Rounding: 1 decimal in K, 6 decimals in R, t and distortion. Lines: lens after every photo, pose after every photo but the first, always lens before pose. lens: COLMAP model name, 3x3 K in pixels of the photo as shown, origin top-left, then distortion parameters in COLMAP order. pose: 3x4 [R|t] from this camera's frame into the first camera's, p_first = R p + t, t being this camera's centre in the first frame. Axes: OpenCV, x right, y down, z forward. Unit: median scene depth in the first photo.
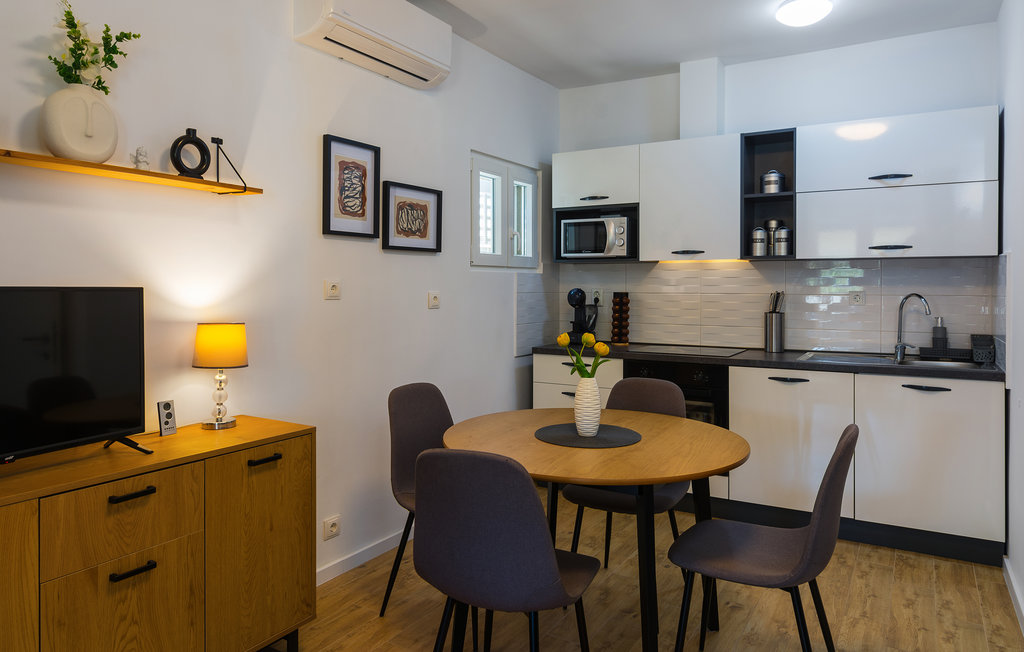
lens RADIAL K [[664.3, 0, 511.6], [0, 664.3, 287.7], [0, 0, 1]] dist [-0.000090, -0.000375]
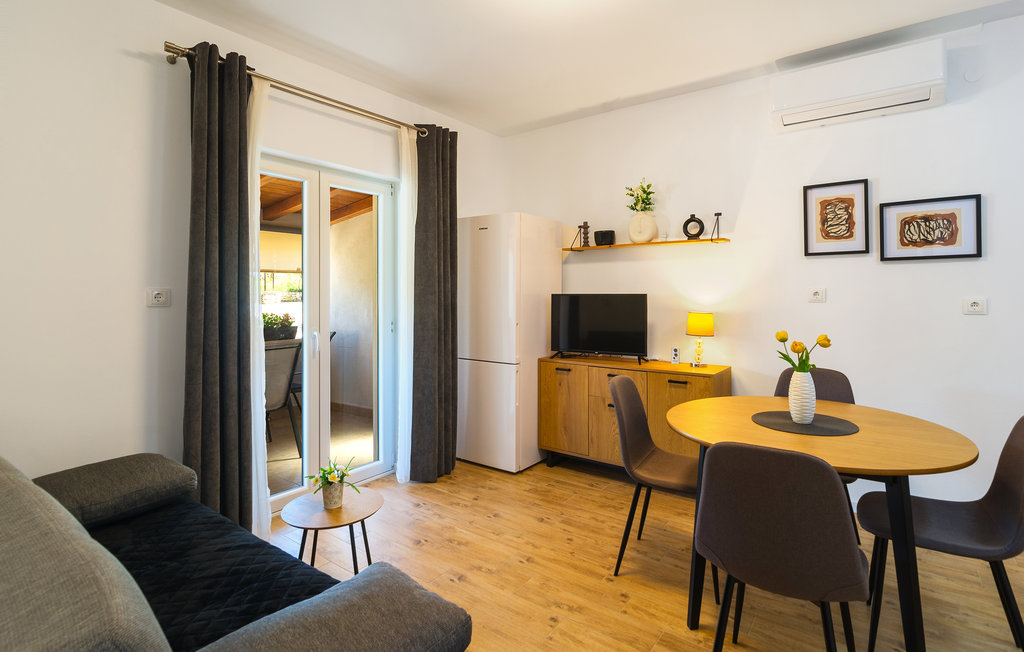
lens RADIAL K [[491.7, 0, 511.3], [0, 491.7, 305.8], [0, 0, 1]] dist [-0.000368, -0.000323]
pose [[-0.075293, 0.014264, -0.997059, 0.784937], [-0.001439, 0.999895, 0.014413, 0.010360], [0.997160, 0.002520, -0.075264, 0.436699]]
